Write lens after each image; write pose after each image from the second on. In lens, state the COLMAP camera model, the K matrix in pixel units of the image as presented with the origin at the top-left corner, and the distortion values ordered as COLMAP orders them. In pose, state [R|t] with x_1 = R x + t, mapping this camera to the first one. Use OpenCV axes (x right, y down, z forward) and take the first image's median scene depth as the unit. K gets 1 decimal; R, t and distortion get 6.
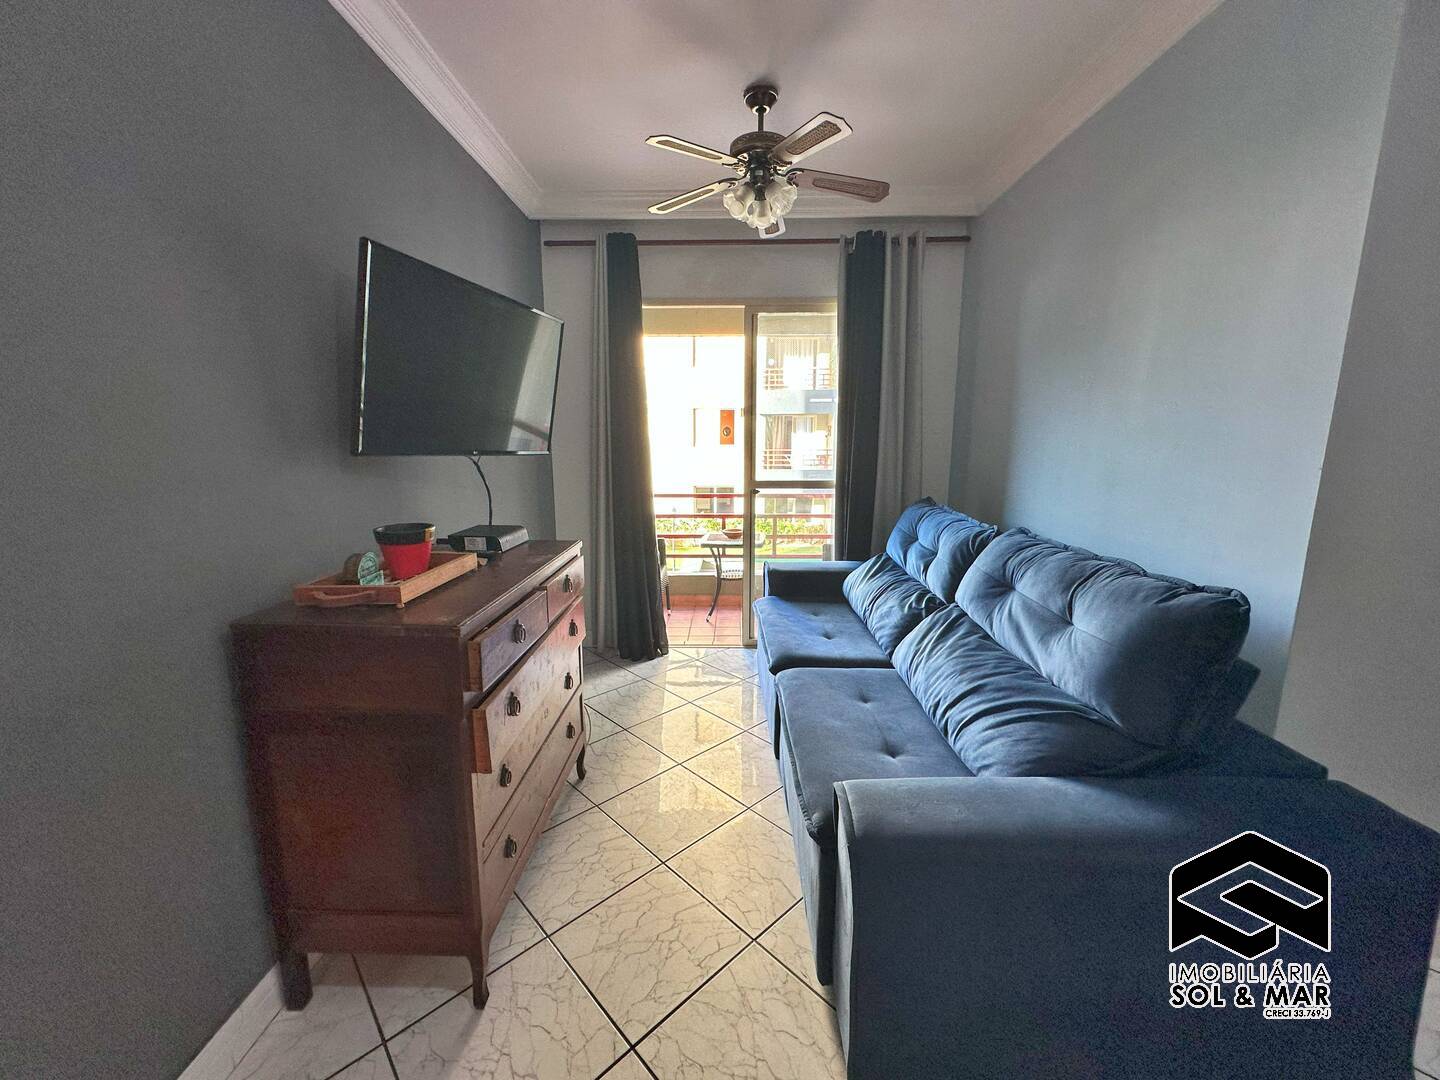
lens RADIAL K [[571.1, 0, 720.7], [0, 571.1, 540.8], [0, 0, 1]] dist [-0.001534, 0.000196]
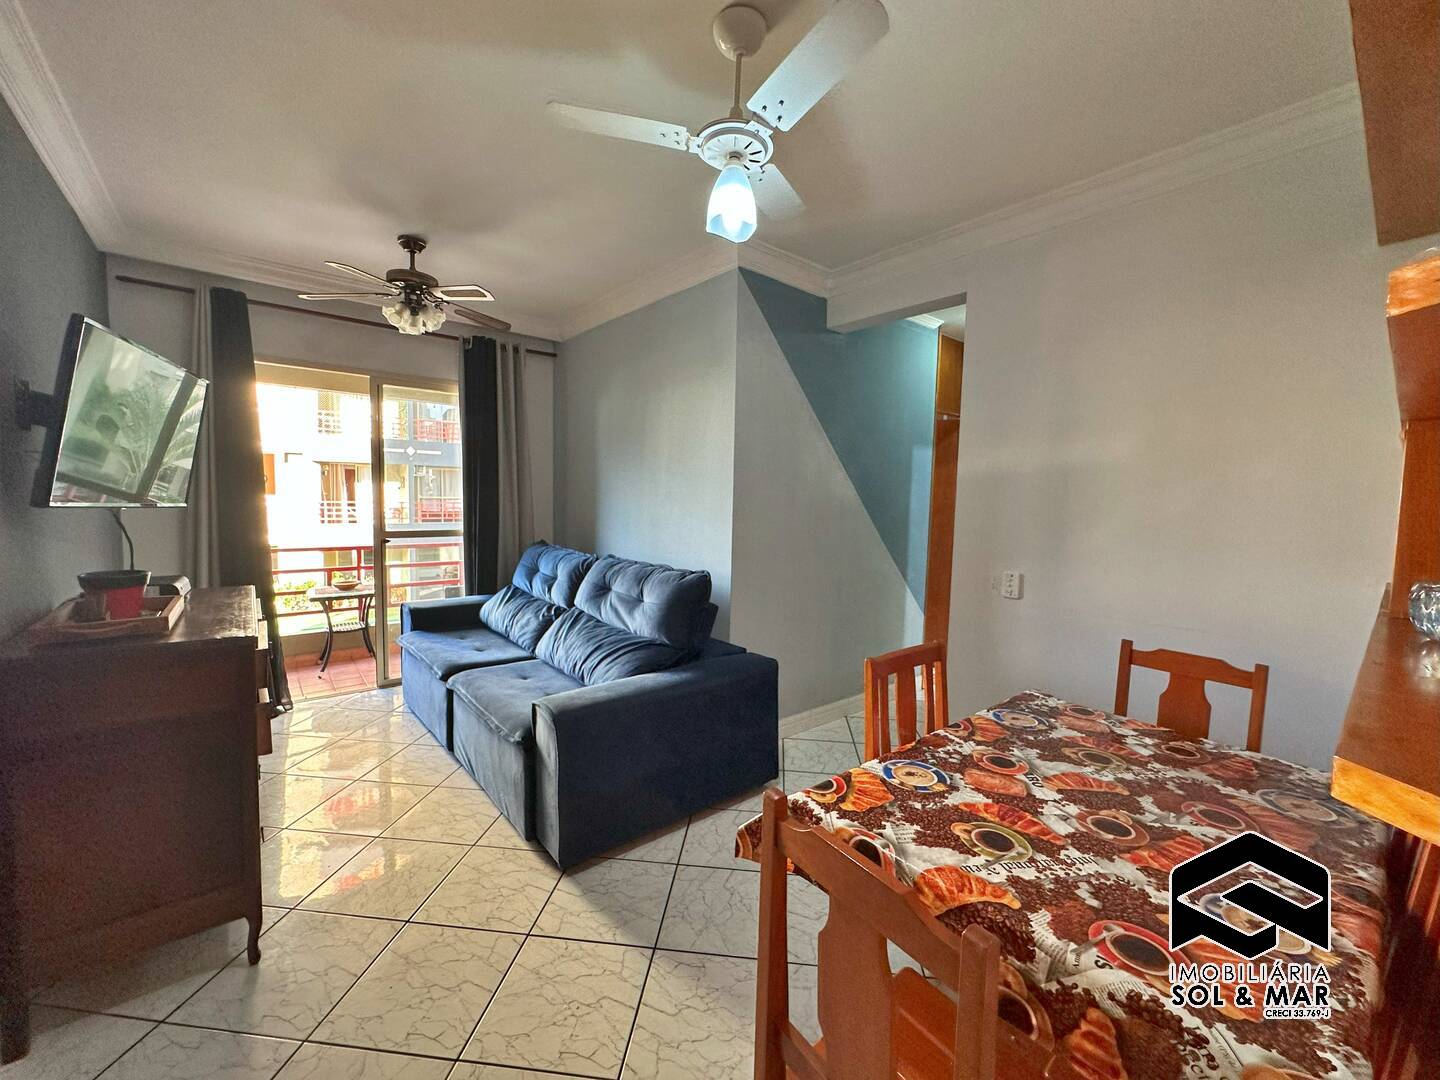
lens RADIAL K [[571.1, 0, 717.2], [0, 571.1, 543.4], [0, 0, 1]] dist [-0.001534, 0.000196]
pose [[0.762704, -0.036534, 0.645715, -0.253665], [0.092662, 0.994276, -0.053195, 0.055818], [-0.640075, 0.100405, 0.761723, -0.377654]]
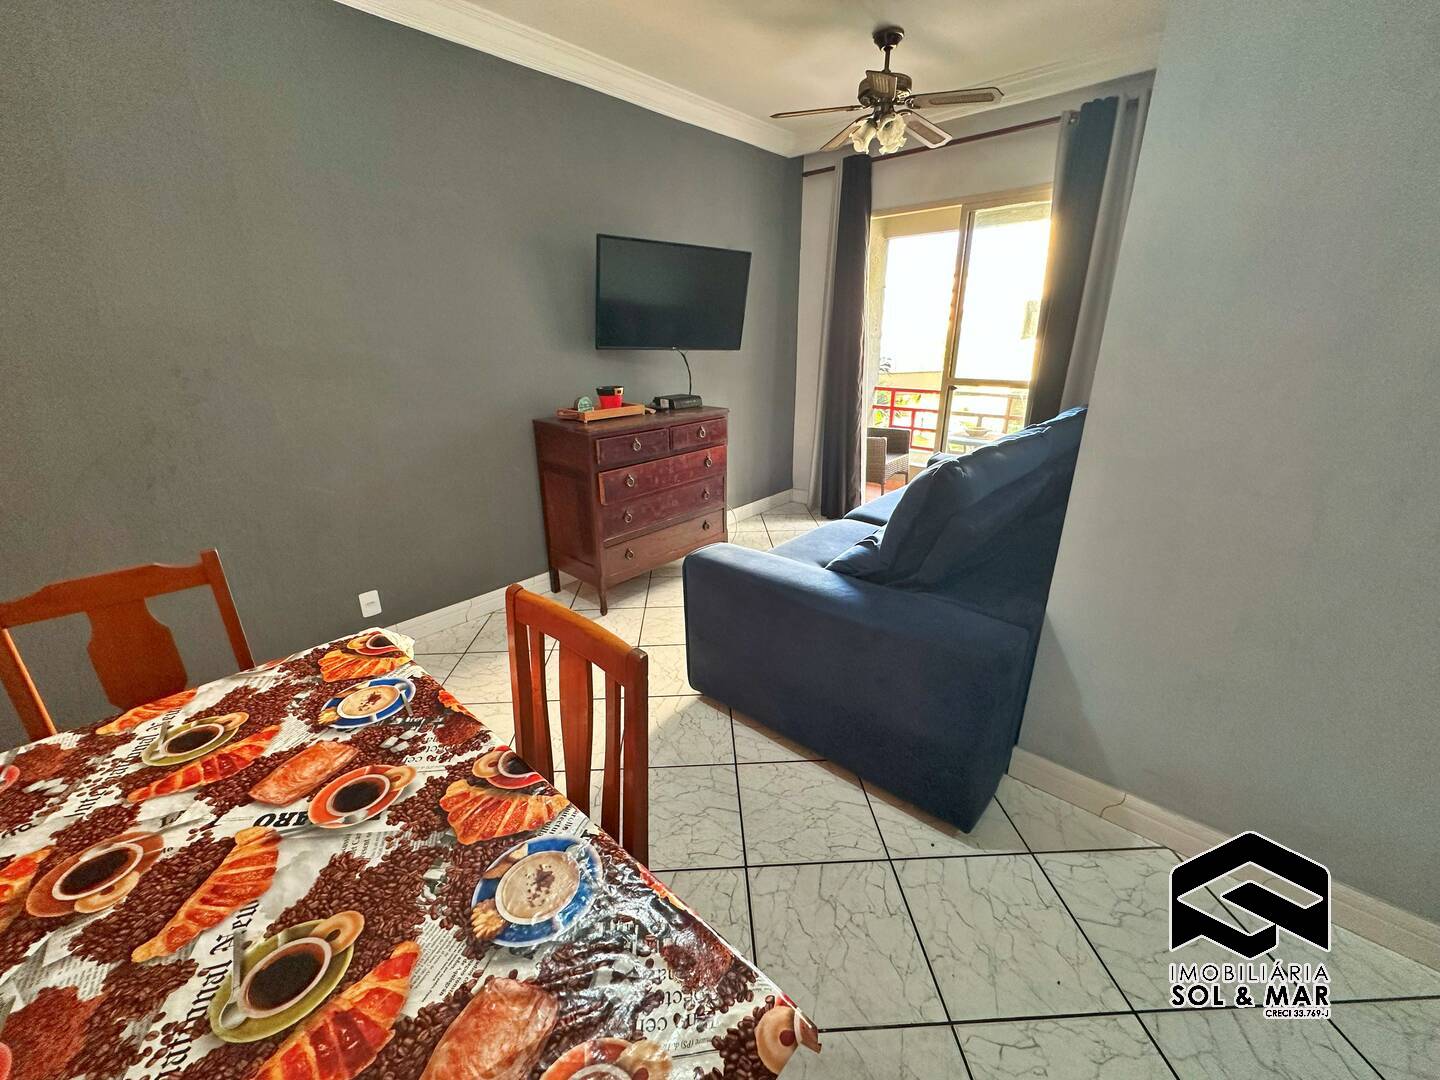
lens RADIAL K [[571.1, 0, 724.4], [0, 571.1, 545.6], [0, 0, 1]] dist [-0.001534, 0.000196]
pose [[0.755490, 0.223594, -0.615825, 0.726552], [-0.111161, 0.970079, 0.215846, 0.025242], [0.645661, -0.094614, 0.757740, -0.194134]]
